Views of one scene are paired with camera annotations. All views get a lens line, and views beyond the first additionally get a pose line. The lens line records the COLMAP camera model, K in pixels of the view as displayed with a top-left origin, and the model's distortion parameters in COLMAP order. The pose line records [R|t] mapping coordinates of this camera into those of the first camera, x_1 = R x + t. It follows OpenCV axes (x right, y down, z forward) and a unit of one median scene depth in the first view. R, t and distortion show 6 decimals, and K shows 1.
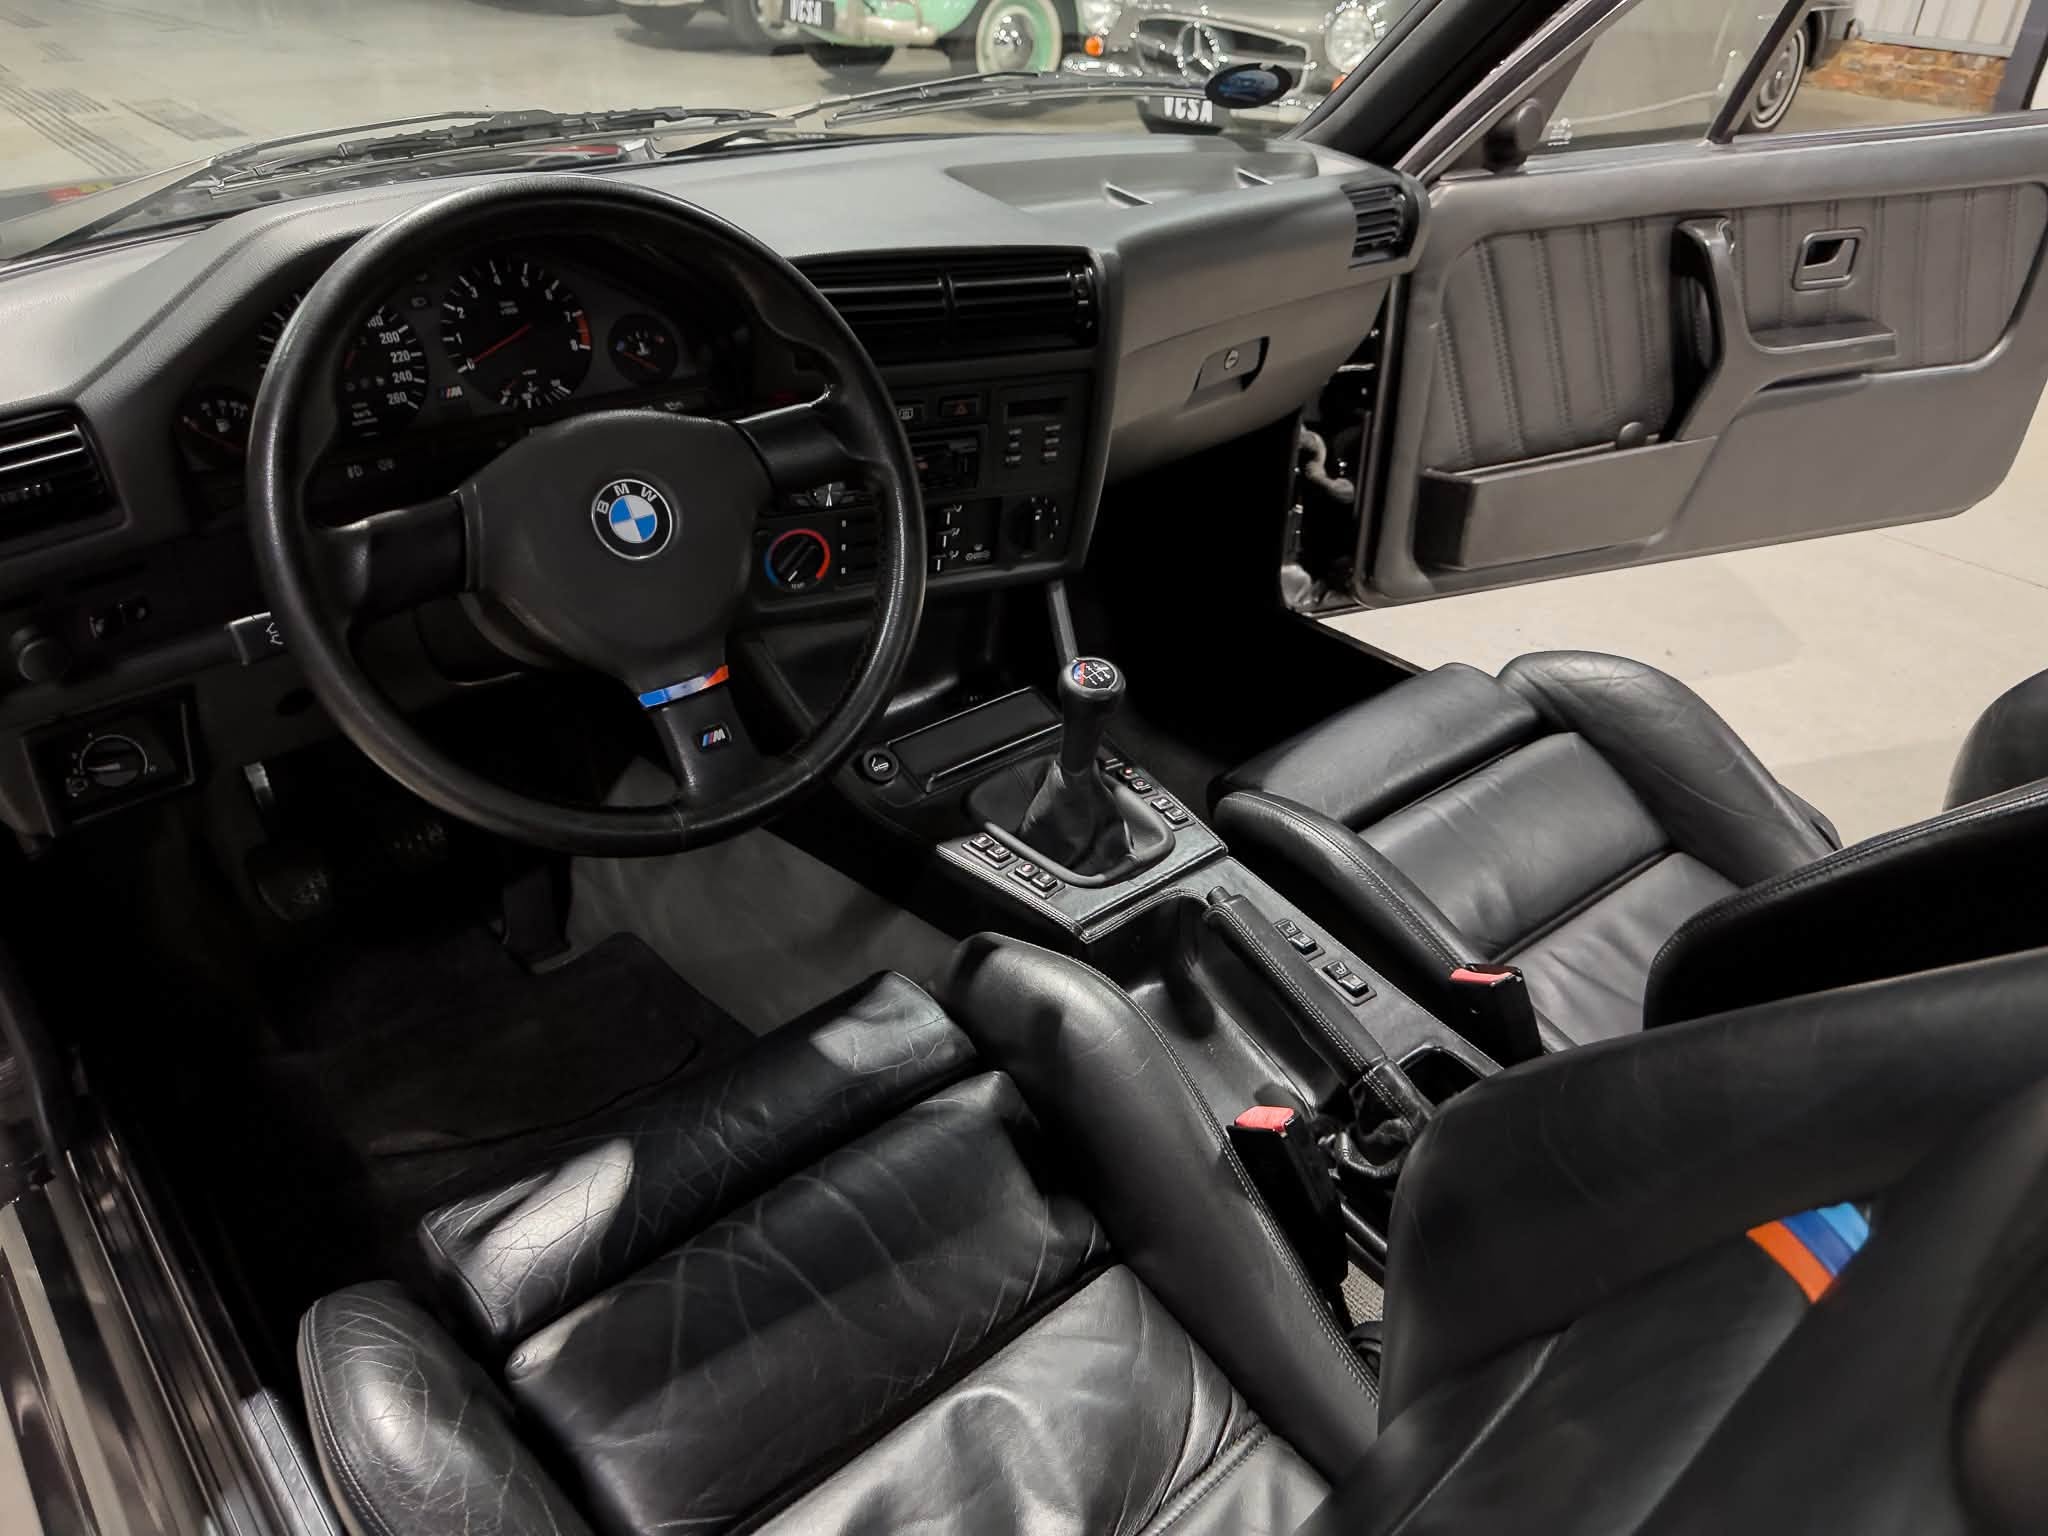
lens RADIAL K [[1452.6, 0, 1034.5], [0, 1452.6, 791.4], [0, 0, 1]] dist [-0.012783, -0.006605]
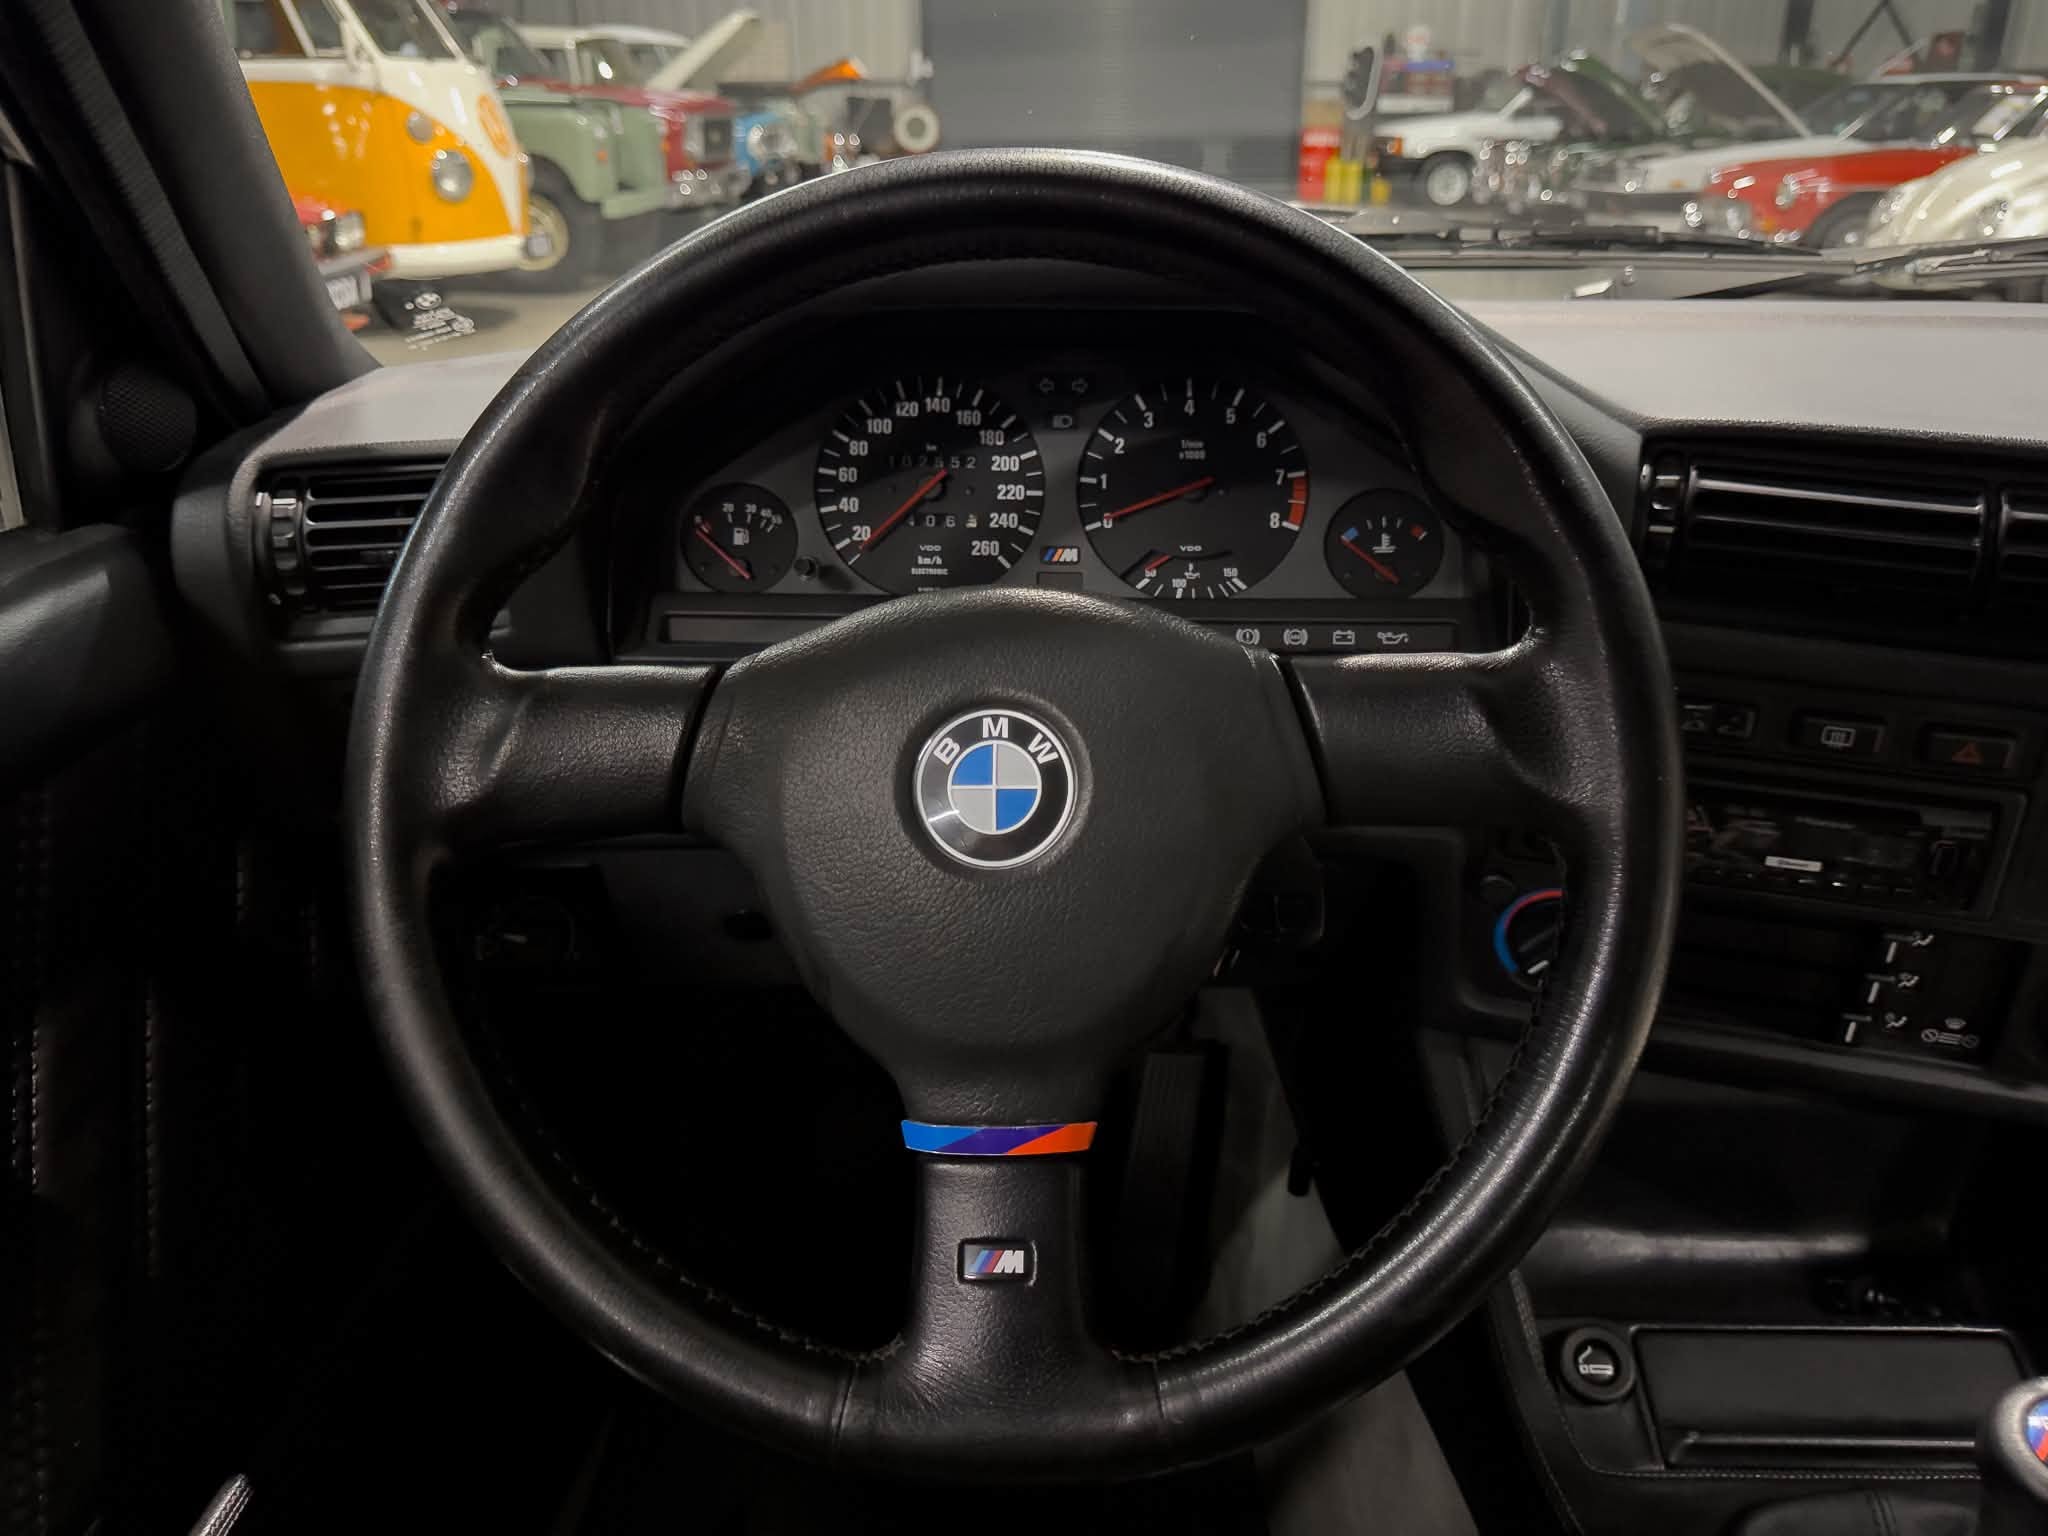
lens RADIAL K [[1530.8, 0, 1074.2], [0, 1530.8, 758.2], [0, 0, 1]] dist [0.002708, -0.034558]
pose [[0.744136, 0.218595, -0.631251, 0.054753], [-0.345519, 0.934677, -0.083639, -0.114187], [0.571732, 0.280348, 0.771056, 0.424108]]
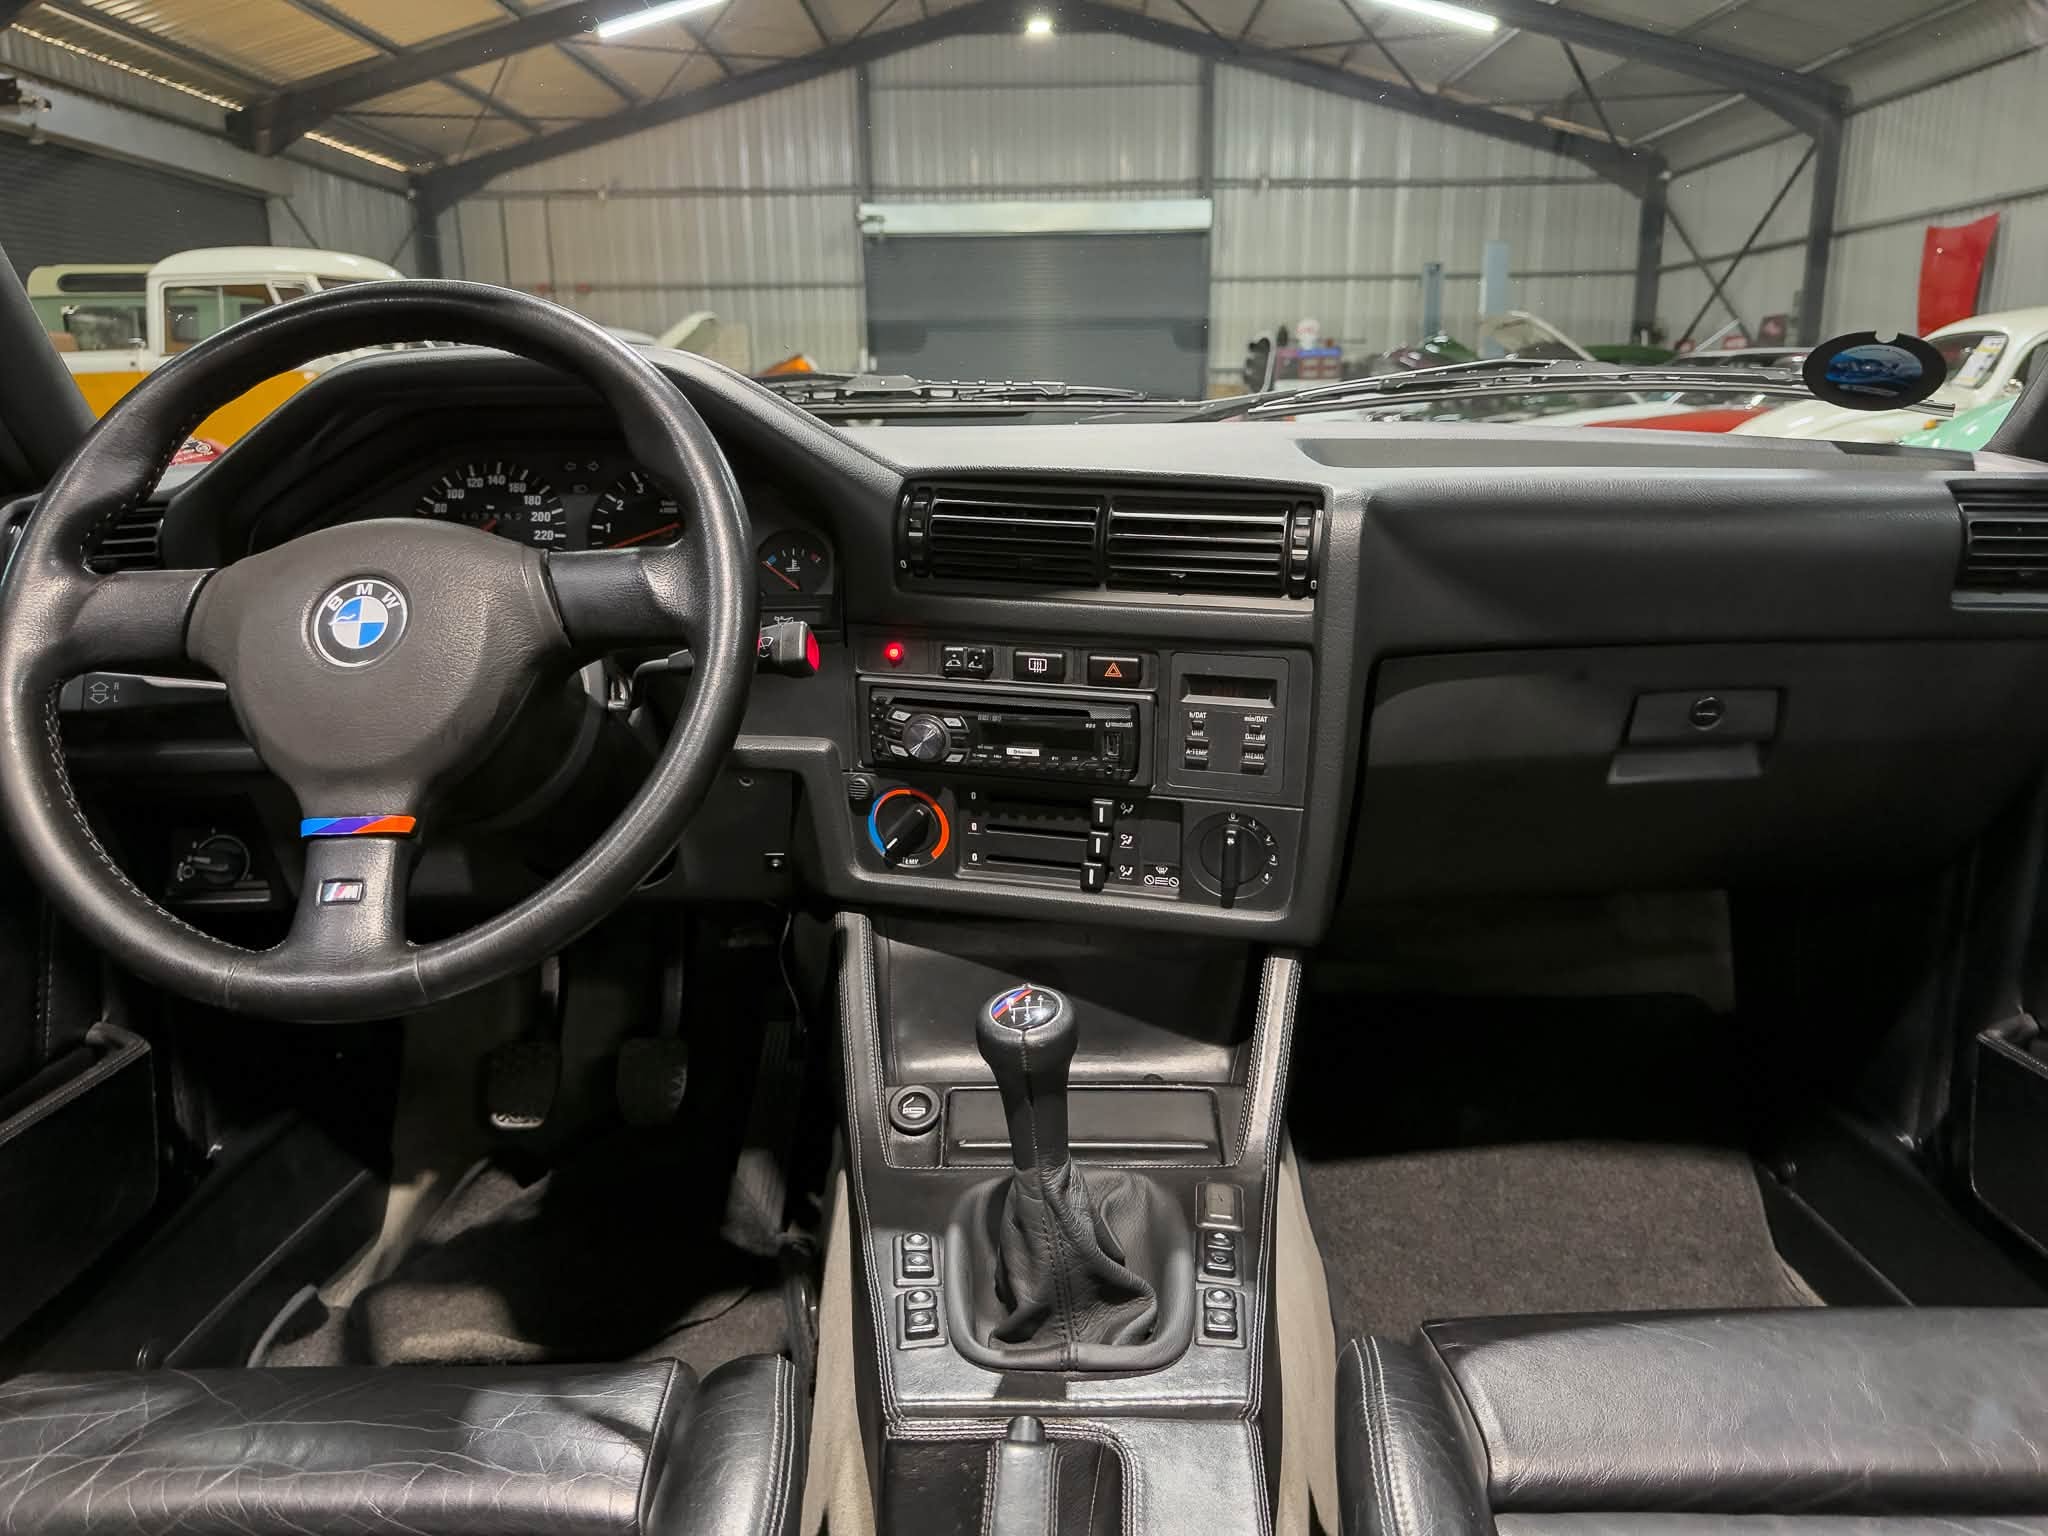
lens RADIAL K [[1452.6, 0, 1034.5], [0, 1452.6, 791.4], [0, 0, 1]] dist [-0.012783, -0.006605]
pose [[0.748244, 0.119107, -0.652645, 0.418119], [-0.331095, 0.919524, -0.211782, -0.032455], [0.574897, 0.374552, 0.727464, 0.453080]]
